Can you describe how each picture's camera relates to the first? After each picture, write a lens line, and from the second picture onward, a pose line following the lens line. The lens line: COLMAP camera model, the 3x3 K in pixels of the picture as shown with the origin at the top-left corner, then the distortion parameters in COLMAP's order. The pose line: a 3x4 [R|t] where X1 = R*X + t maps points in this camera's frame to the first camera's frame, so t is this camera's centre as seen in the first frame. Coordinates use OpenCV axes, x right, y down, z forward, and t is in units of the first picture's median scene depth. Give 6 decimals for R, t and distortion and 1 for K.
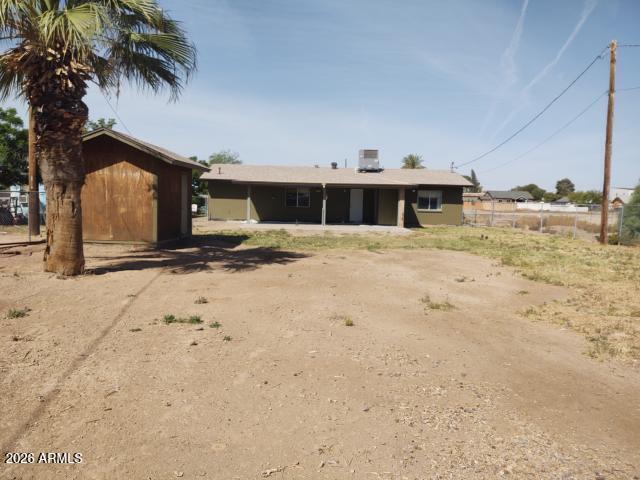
lens RADIAL K [[485.4, 0, 321.0], [0, 485.4, 241.2], [0, 0, 1]] dist [0.006555, -0.018100]
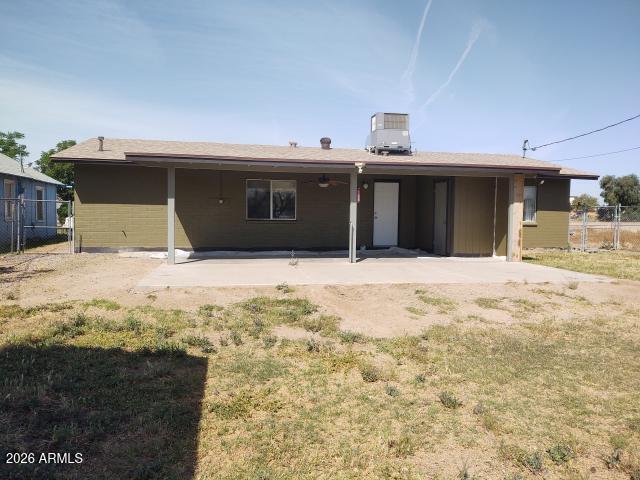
lens RADIAL K [[485.4, 0, 317.0], [0, 485.4, 237.6], [0, 0, 1]] dist [0.006555, -0.018100]
pose [[0.985392, -0.019401, 0.169193, -0.088805], [0.024654, 0.999275, -0.029003, -0.037873], [-0.168507, 0.032750, 0.985156, 0.525113]]
